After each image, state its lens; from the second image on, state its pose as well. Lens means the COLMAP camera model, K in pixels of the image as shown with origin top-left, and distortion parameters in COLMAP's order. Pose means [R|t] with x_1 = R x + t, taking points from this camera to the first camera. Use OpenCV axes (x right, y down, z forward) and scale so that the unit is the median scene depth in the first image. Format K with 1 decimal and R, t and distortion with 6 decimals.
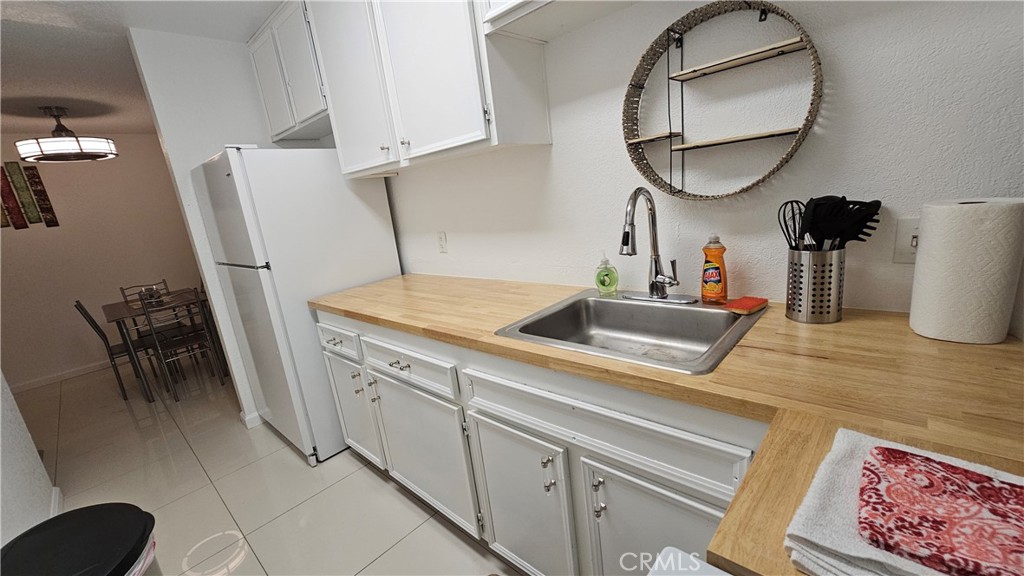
lens RADIAL K [[415.3, 0, 508.3], [0, 415.3, 291.9], [0, 0, 1]] dist [-0.000120, 0.000060]
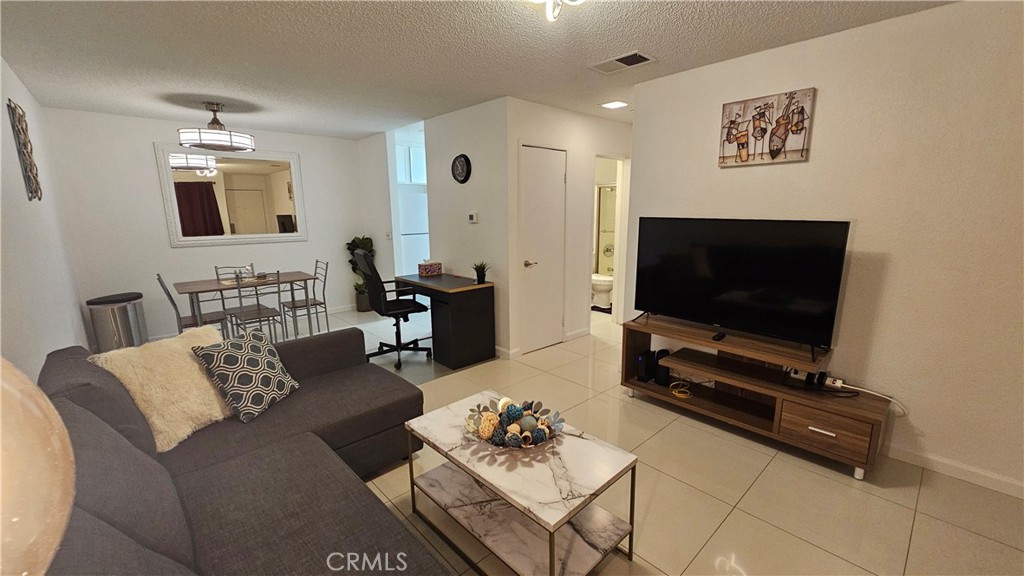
lens RADIAL K [[415.0, 0, 512.1], [0, 415.0, 292.8], [0, 0, 1]] dist [-0.000884, -0.000208]
pose [[0.076080, -0.078004, 0.994046, -6.260330], [0.238258, 0.969478, 0.057841, 0.533007], [-0.968217, 0.232439, 0.092343, 0.646672]]
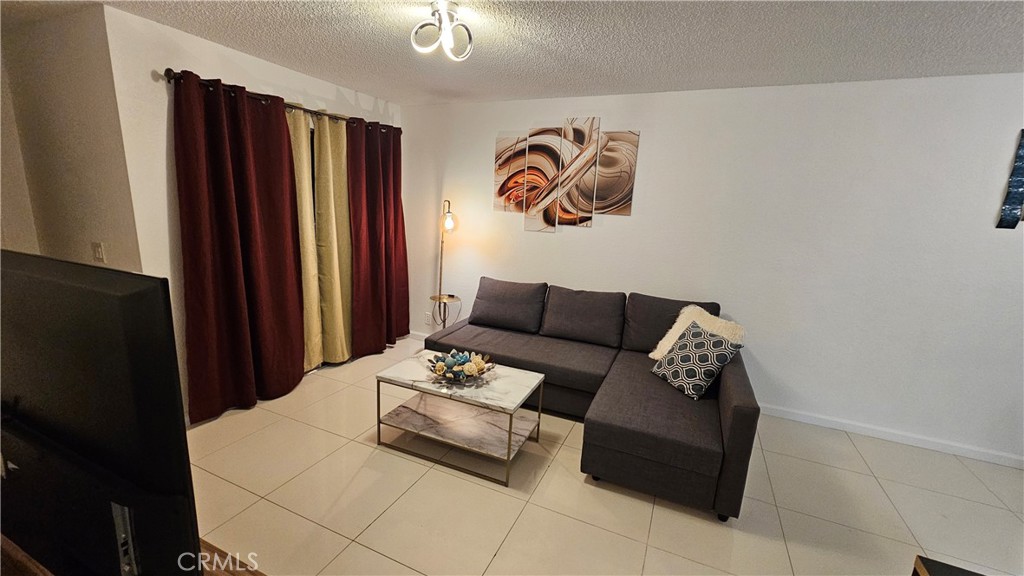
lens RADIAL K [[415.0, 0, 512.1], [0, 415.0, 292.8], [0, 0, 1]] dist [-0.000884, -0.000208]
pose [[0.309428, 0.332016, -0.891078, -2.888447], [-0.310412, 0.921001, 0.235374, 0.143979], [0.898832, 0.203770, 0.388045, 0.207398]]
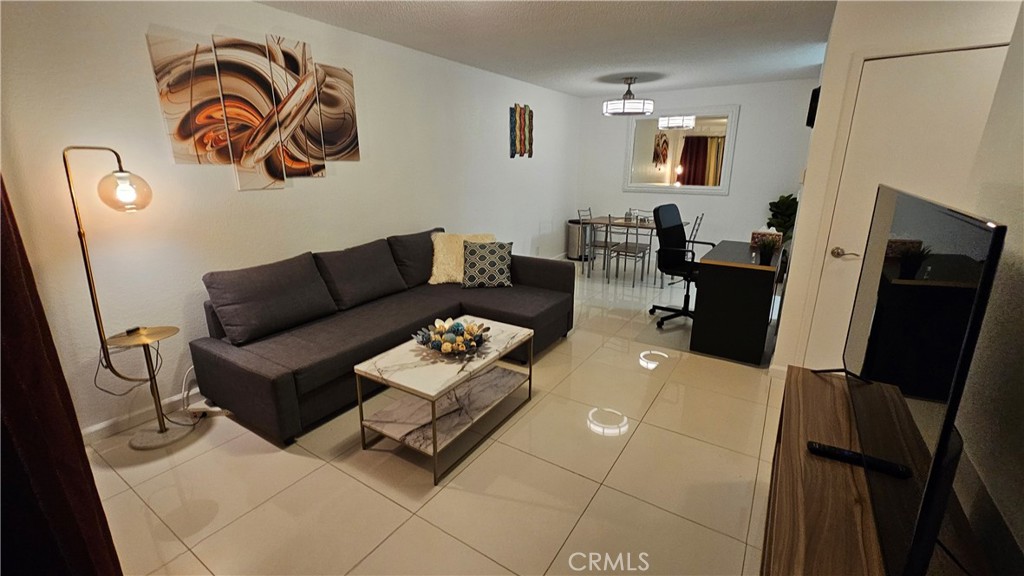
lens RADIAL K [[430.2, 0, 513.2], [0, 430.2, 281.7], [0, 0, 1]] dist [-0.000051, -0.000189]
pose [[0.977768, 0.071951, 0.196960, -4.924363], [-0.074824, 0.997171, 0.007174, 0.798346], [-0.195886, -0.021752, 0.980385, -1.127163]]
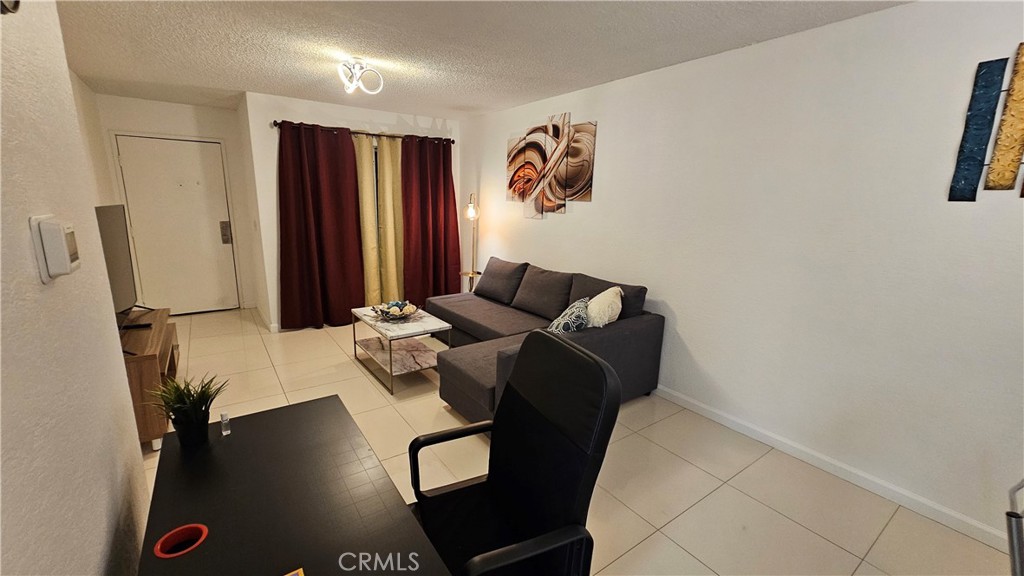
lens RADIAL K [[419.6, 0, 508.2], [0, 419.6, 290.6], [0, 0, 1]] dist [0.000609, -0.000191]
pose [[-0.202489, 0.321570, -0.924981, -2.187547], [-0.236192, 0.900627, 0.364809, -0.327454], [0.950374, 0.292343, -0.106415, 1.932915]]
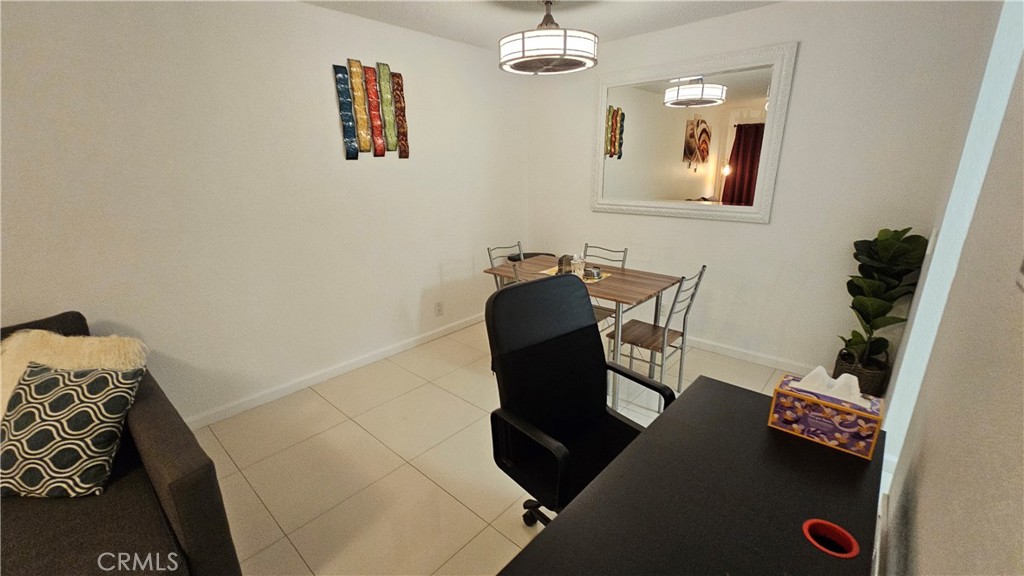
lens RADIAL K [[418.5, 0, 512.2], [0, 418.5, 292.3], [0, 0, 1]] dist [0.009029, -0.000228]
pose [[0.993947, 0.099211, 0.047192, -3.237382], [-0.101692, 0.993379, 0.053442, 0.090663], [-0.041578, -0.057917, 0.997455, 0.753739]]
